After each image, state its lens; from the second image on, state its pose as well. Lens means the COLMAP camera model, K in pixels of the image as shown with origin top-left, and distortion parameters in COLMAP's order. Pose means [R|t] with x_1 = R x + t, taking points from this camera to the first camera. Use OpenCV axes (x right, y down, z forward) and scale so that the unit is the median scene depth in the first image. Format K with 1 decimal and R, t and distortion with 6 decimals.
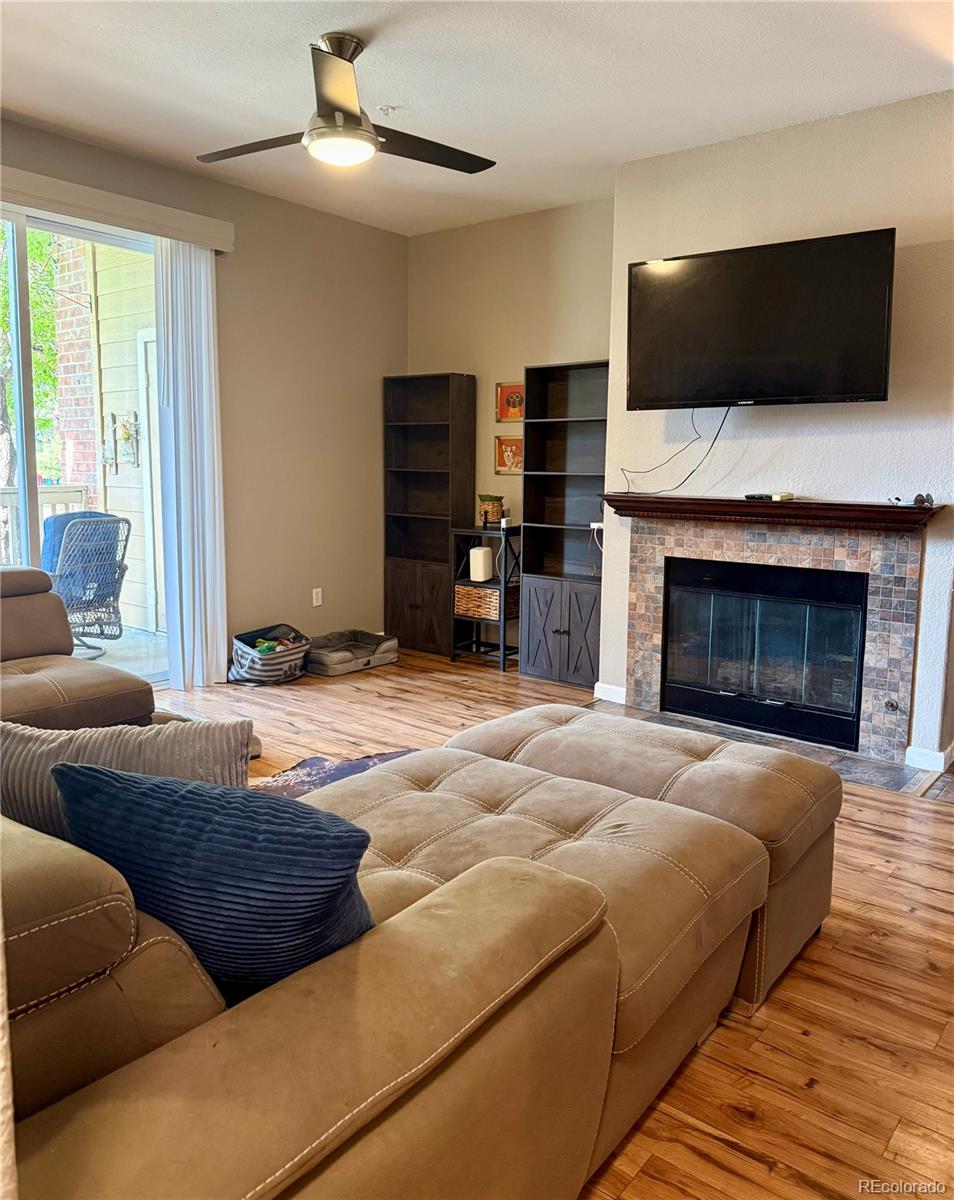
lens RADIAL K [[908.3, 0, 475.3], [0, 908.3, 597.8], [0, 0, 1]] dist [-0.008851, -0.011194]
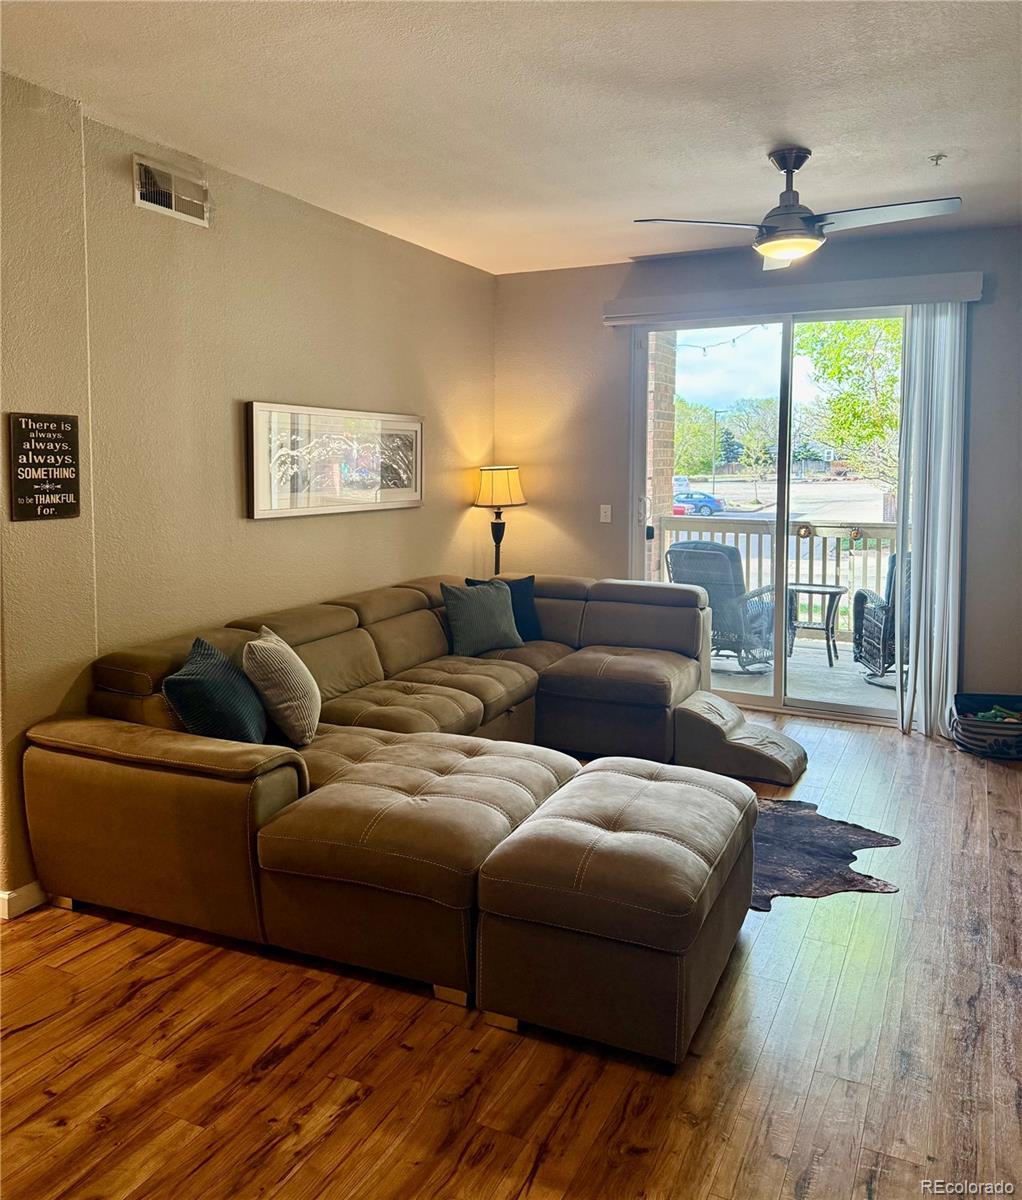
lens RADIAL K [[996.1, 0, 511.3], [0, 996.1, 599.7], [0, 0, 1]] dist [0.005247, 0.000237]
pose [[0.234562, 0.145509, -0.961149, 1.562898], [-0.153765, 0.981840, 0.111116, -0.251305], [0.959863, 0.121728, 0.252676, 0.655635]]
